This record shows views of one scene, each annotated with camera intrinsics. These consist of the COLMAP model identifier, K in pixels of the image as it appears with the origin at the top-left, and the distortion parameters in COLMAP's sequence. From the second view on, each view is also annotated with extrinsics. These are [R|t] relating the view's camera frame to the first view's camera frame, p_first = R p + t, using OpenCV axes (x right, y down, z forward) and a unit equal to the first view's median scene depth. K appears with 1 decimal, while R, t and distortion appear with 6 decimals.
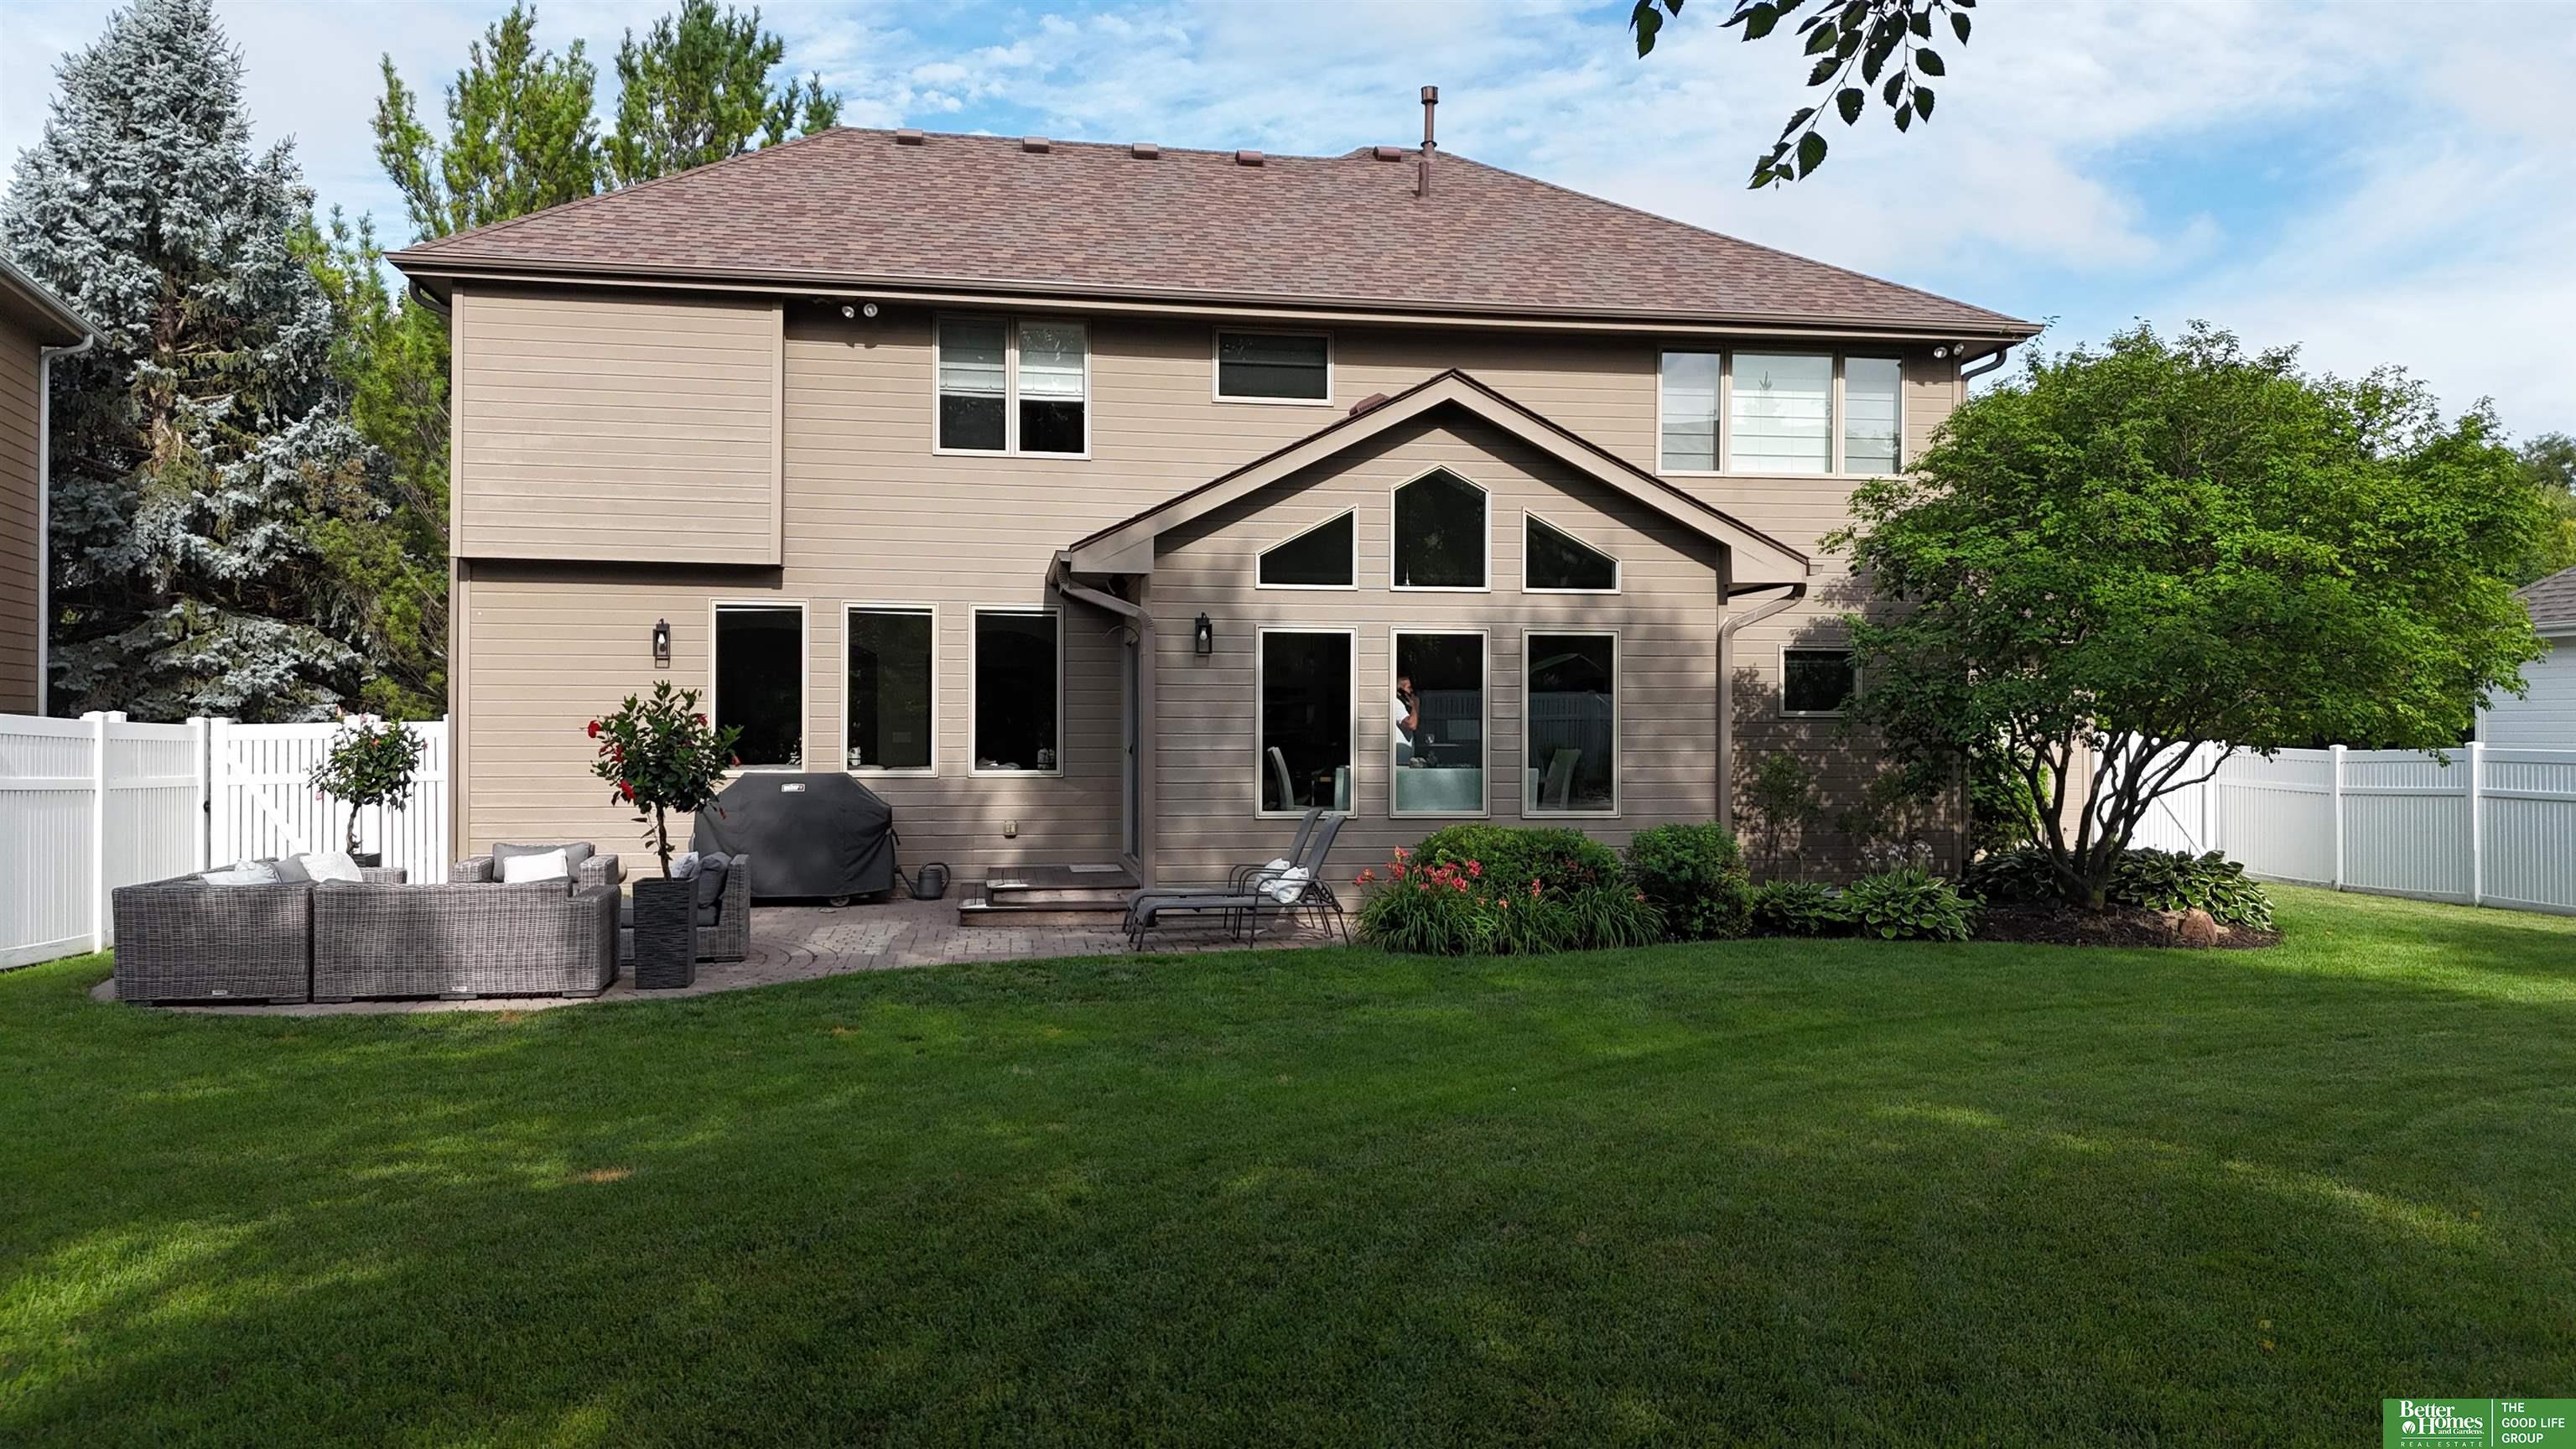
lens RADIAL K [[1894.0, 0, 1307.3], [0, 1894.0, 726.6], [0, 0, 1]] dist [0.065670, -0.055272]
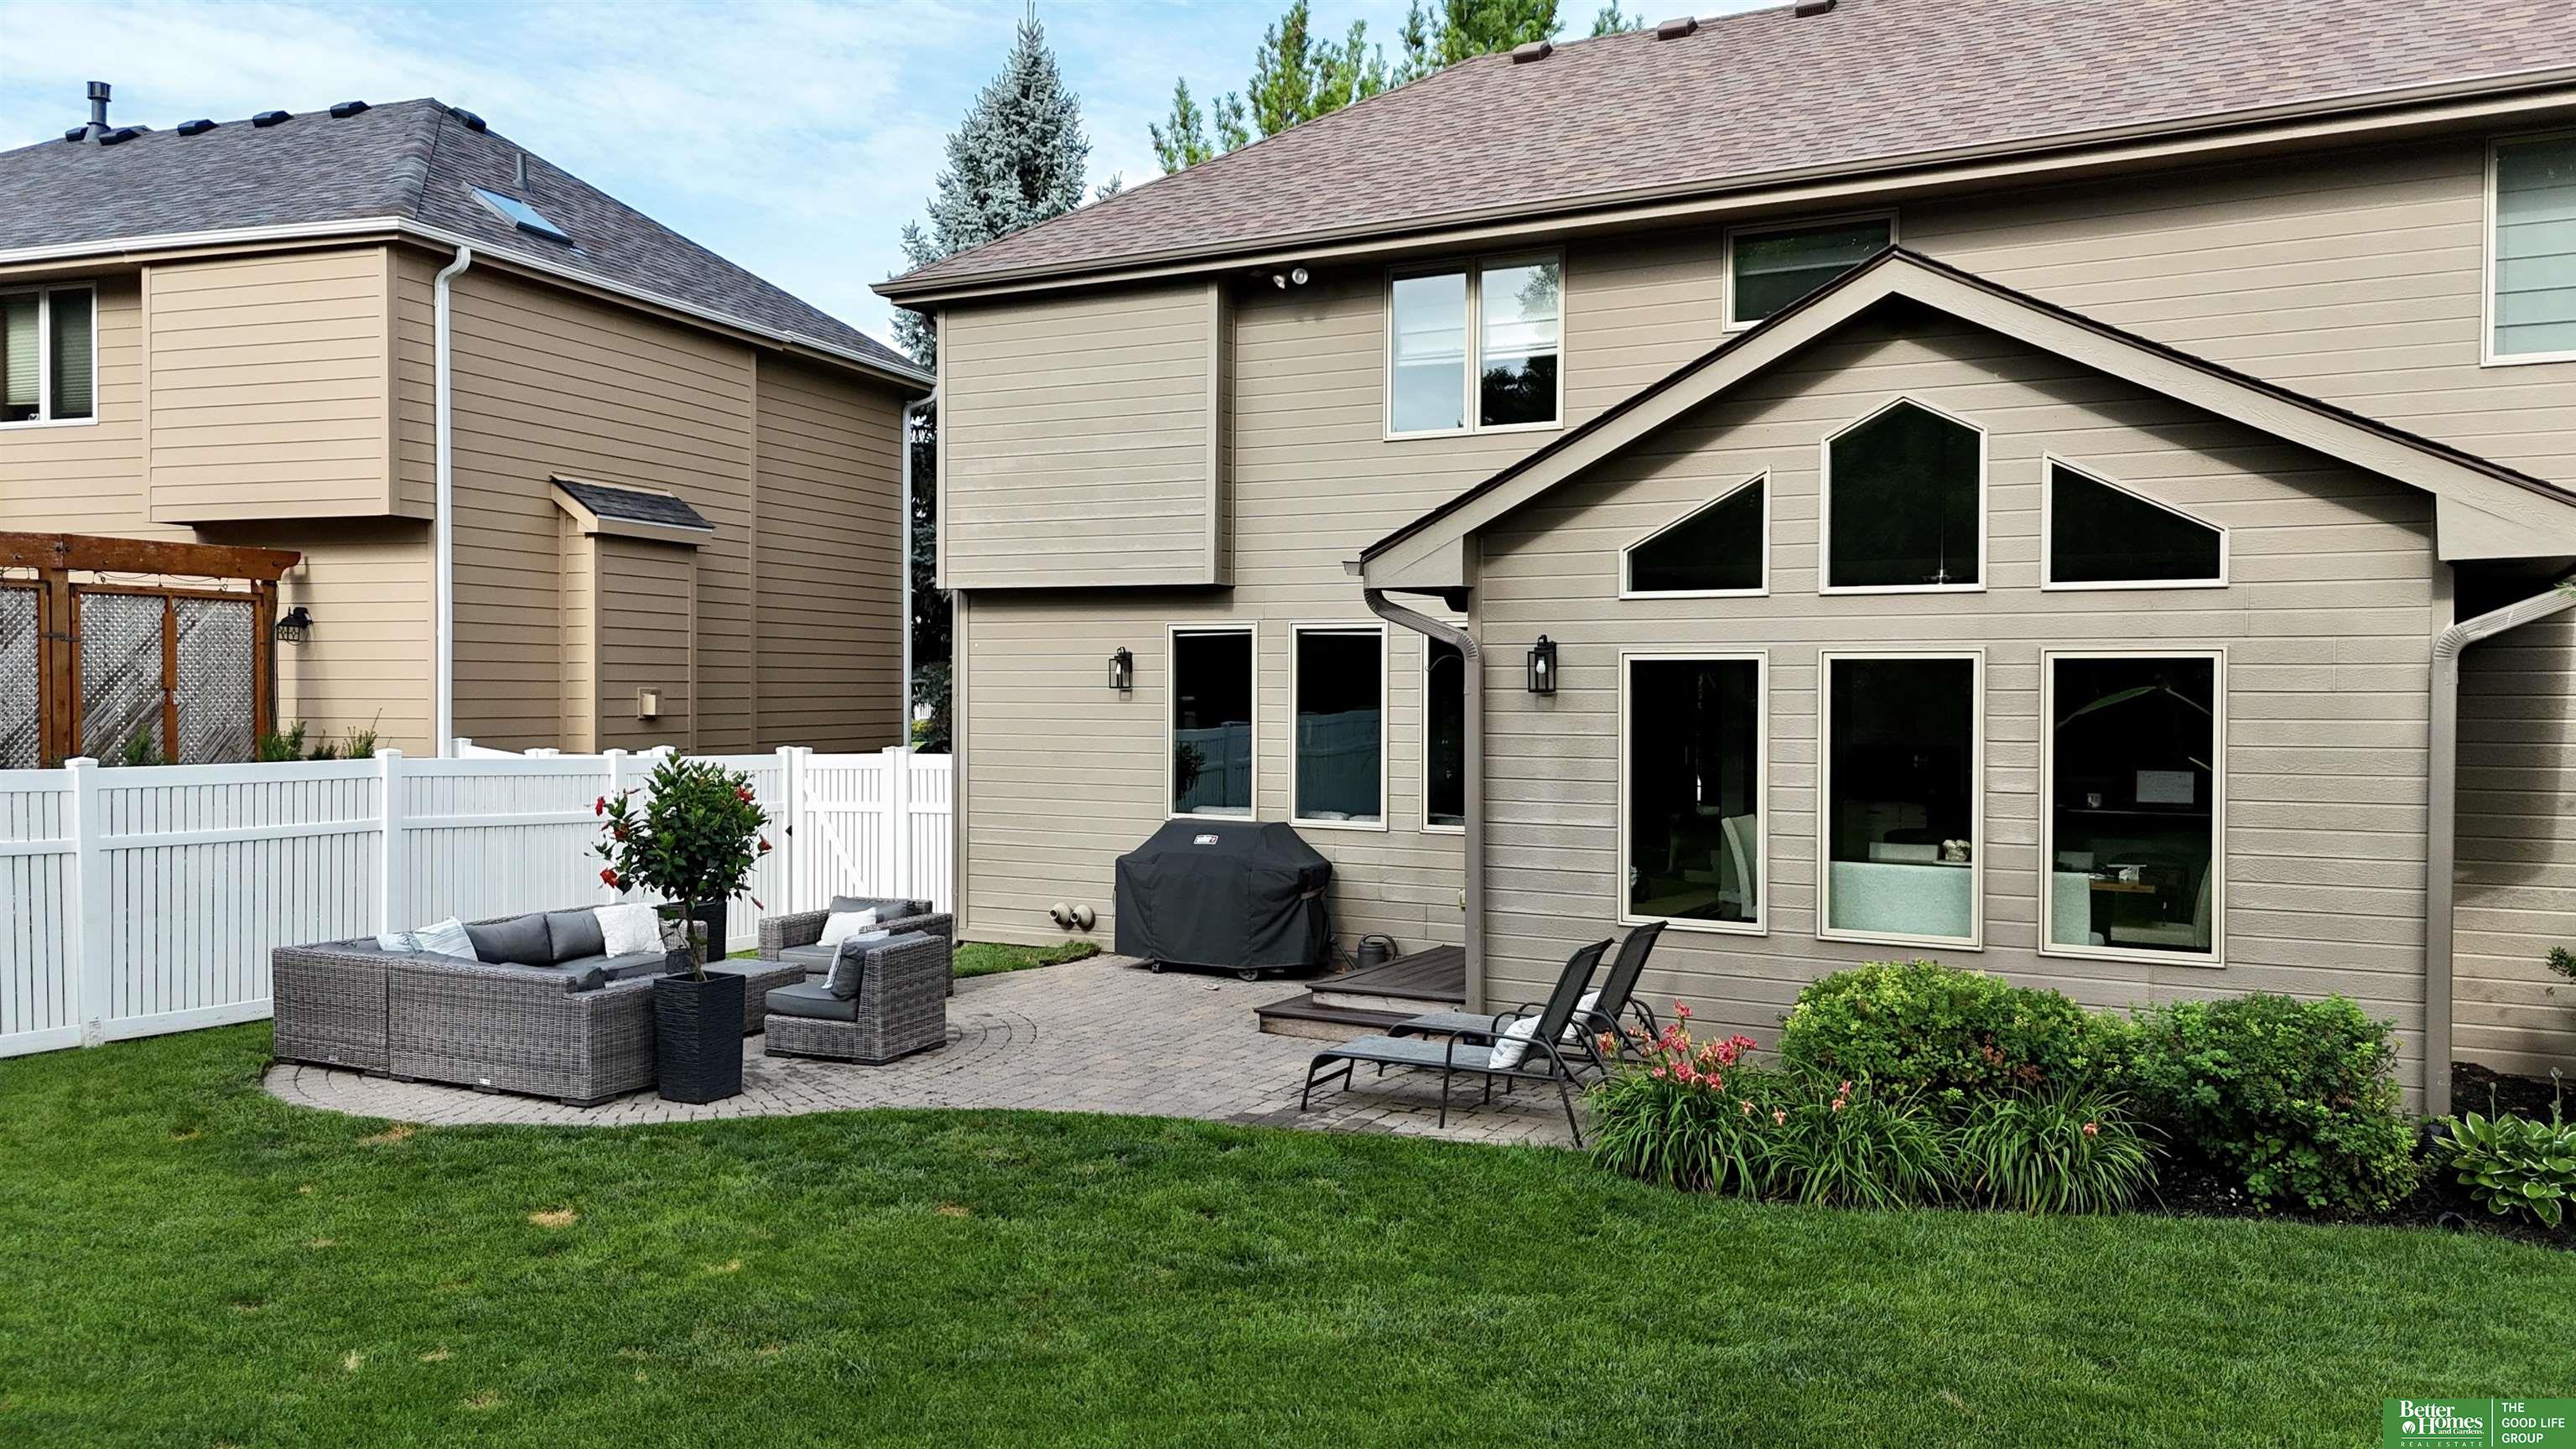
lens RADIAL K [[1894.0, 0, 1298.1], [0, 1894.0, 736.3], [0, 0, 1]] dist [0.065670, -0.055272]
pose [[0.785442, 0.015424, -0.618743, 0.288701], [0.000517, 0.999673, 0.025576, -0.036264], [0.618935, -0.020409, 0.785177, 0.333187]]
